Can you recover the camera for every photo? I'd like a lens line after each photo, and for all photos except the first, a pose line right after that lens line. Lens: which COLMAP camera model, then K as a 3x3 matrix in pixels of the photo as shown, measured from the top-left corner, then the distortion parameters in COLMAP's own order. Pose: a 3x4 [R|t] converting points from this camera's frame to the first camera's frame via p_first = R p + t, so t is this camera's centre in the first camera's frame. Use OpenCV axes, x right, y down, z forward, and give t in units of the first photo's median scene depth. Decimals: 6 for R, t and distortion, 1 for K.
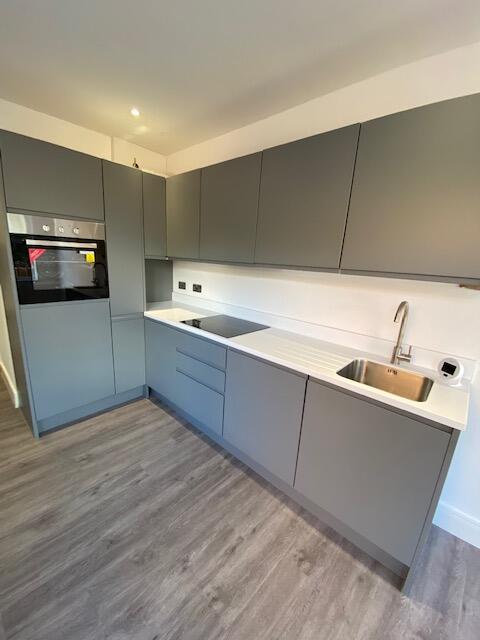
lens RADIAL K [[262.8, 0, 240.0], [0, 262.8, 320.0], [0, 0, 1]] dist [0.015894, -0.018695]
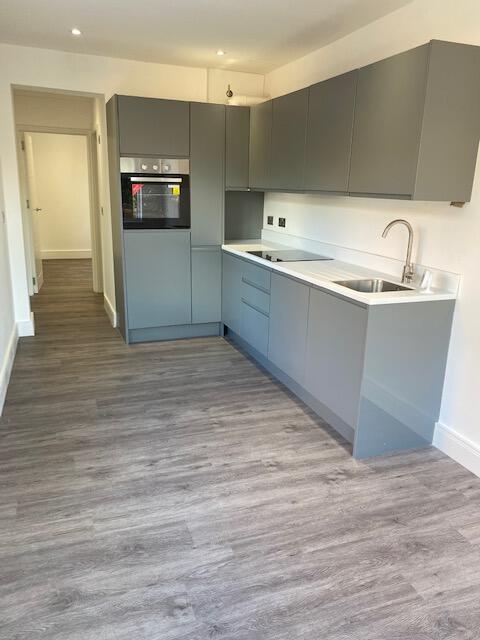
lens RADIAL K [[488.5, 0, 240.0], [0, 488.5, 320.0], [0, 0, 1]] dist [0.001966, -0.002654]
pose [[0.893536, 0.084294, -0.441007, 0.658435], [-0.074587, 0.996438, 0.039336, 0.216294], [0.442753, -0.002255, 0.896641, -0.769196]]
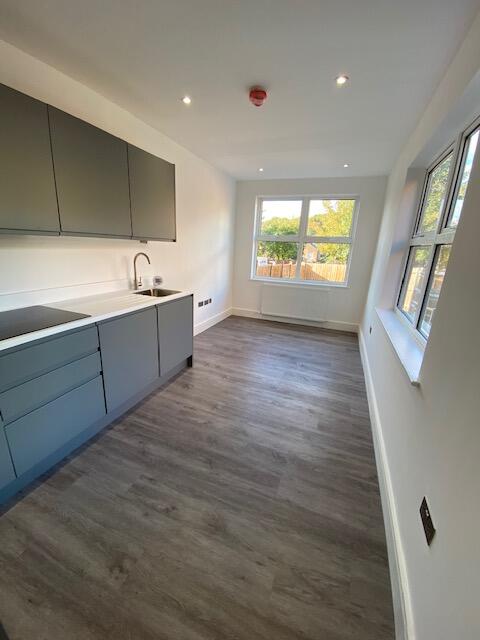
lens RADIAL K [[262.8, 0, 240.0], [0, 262.8, 320.0], [0, 0, 1]] dist [0.015894, -0.018695]
pose [[-0.367298, -0.345536, 0.863537, -0.958886], [0.132355, 0.899566, 0.416249, -0.219253], [-0.920638, 0.267180, -0.284676, 0.698724]]
